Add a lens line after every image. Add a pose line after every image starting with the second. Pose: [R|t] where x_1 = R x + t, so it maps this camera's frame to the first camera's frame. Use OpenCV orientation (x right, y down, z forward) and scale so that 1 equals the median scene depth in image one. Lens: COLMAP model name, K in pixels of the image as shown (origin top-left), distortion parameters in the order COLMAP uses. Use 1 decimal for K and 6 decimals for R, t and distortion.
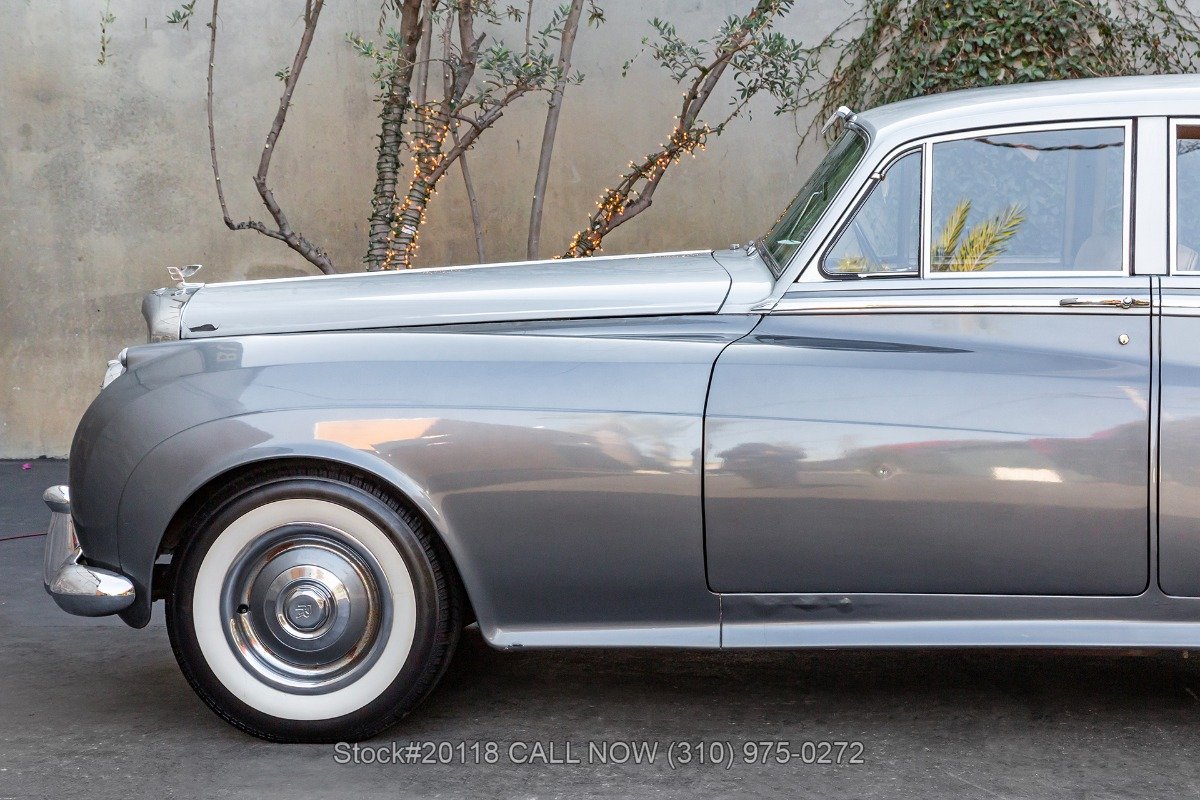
lens RADIAL K [[2463.8, 0, 600.0], [0, 2463.8, 446.0], [0, 0, 1]] dist [0.212650, 0.148483]
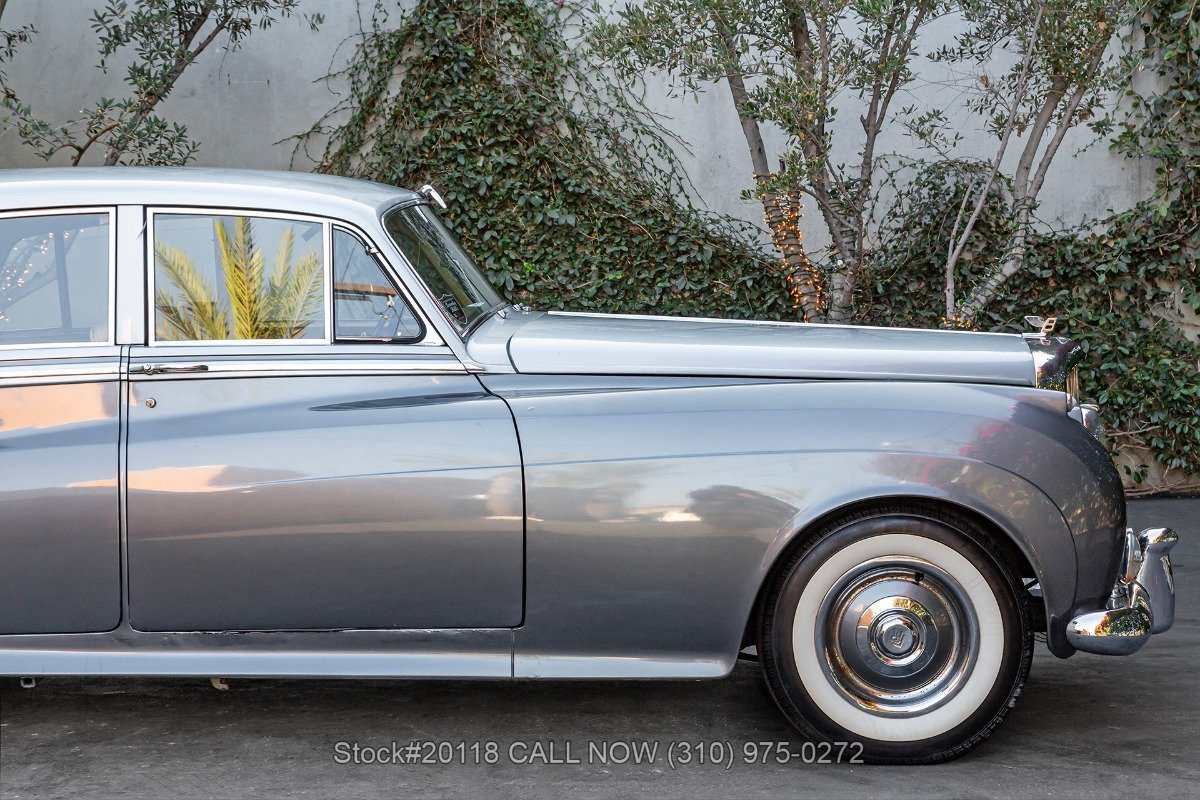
lens RADIAL K [[2325.9, 0, 600.0], [0, 2325.9, 400.0], [0, 0, 1]] dist [0.248700, 0.320883]
pose [[0.996341, -0.002750, 0.085428, 0.128211], [0.006770, 0.998881, -0.046805, 0.001952], [-0.085204, 0.047212, 0.995244, -0.007169]]
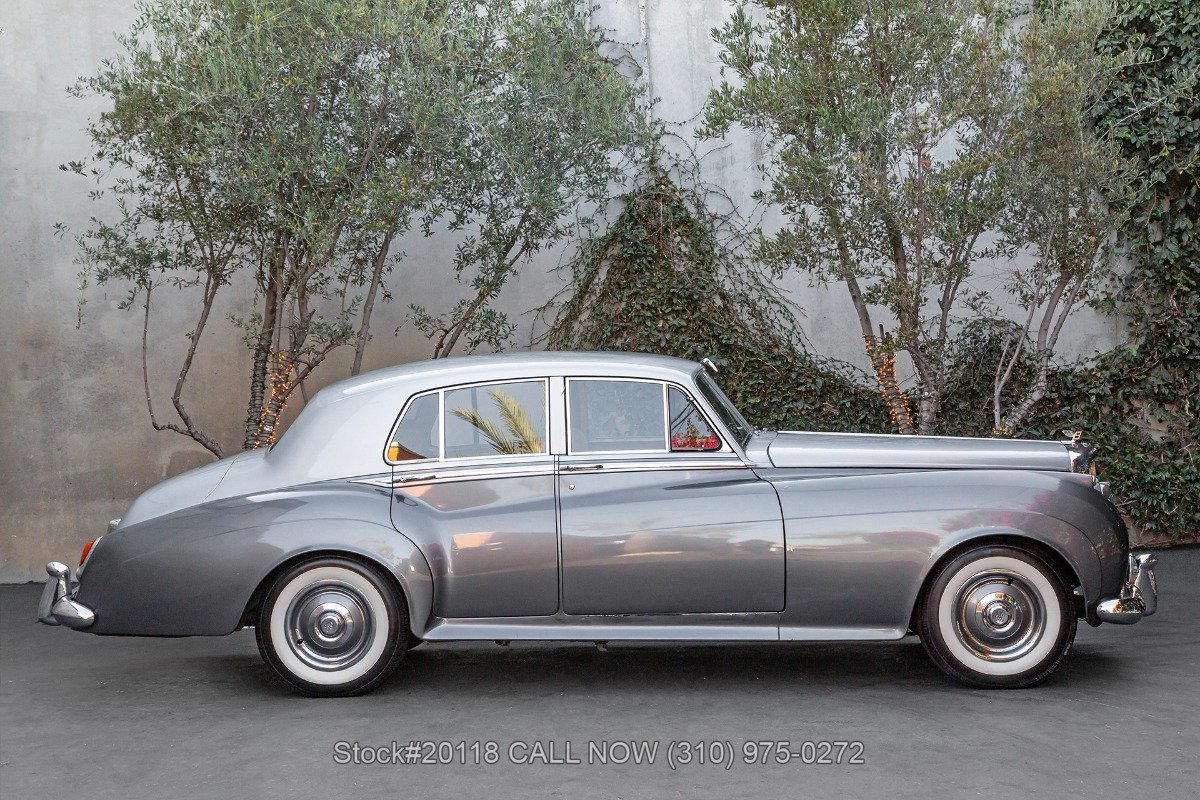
lens RADIAL K [[1970.6, 0, 600.0], [0, 1970.6, 400.0], [0, 0, 1]] dist [0.167328, 0.216768]
pose [[0.997947, -0.012575, 0.062806, 0.044806], [0.018435, 0.995438, -0.093613, 0.015191], [-0.061342, 0.094579, 0.993626, -0.235771]]
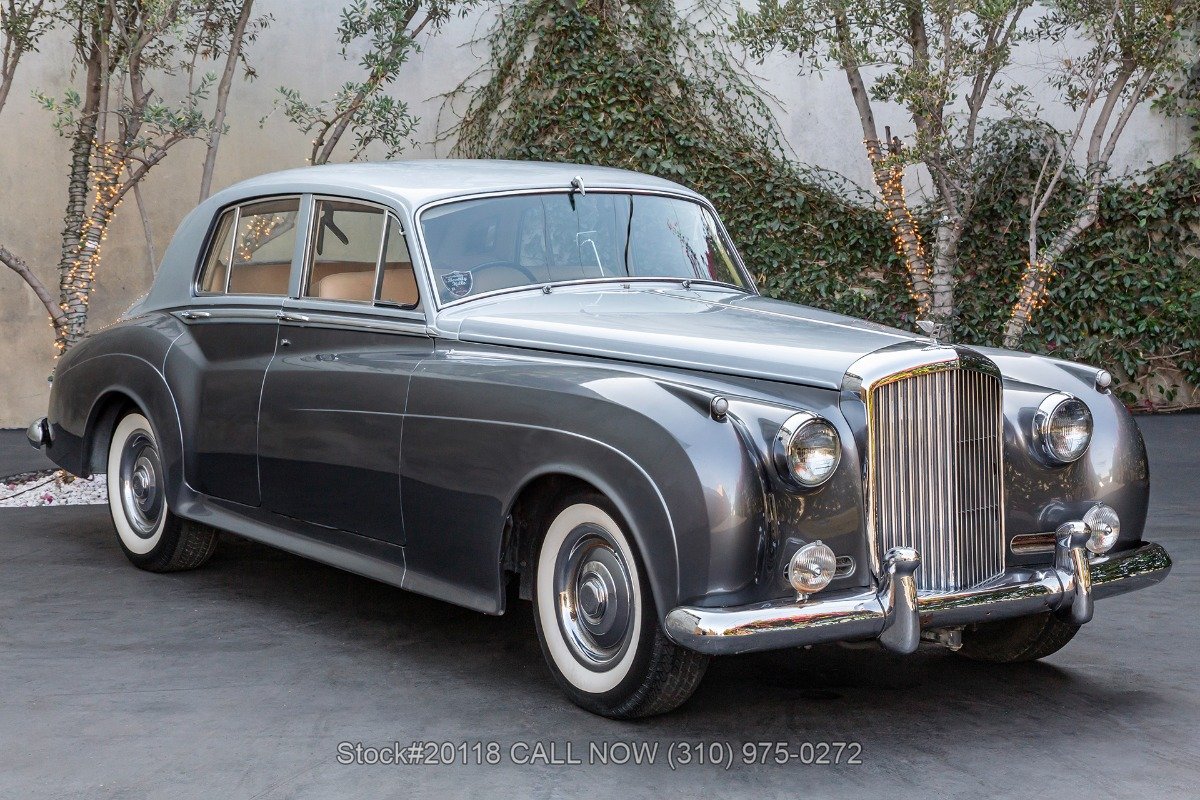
lens RADIAL K [[2325.9, 0, 600.0], [0, 2325.9, 400.0], [0, 0, 1]] dist [0.248700, 0.320883]
pose [[0.994741, -0.000418, 0.102425, 0.042321], [0.001151, 0.999974, -0.007093, -0.000660], [-0.102419, 0.007174, 0.994715, -0.154793]]
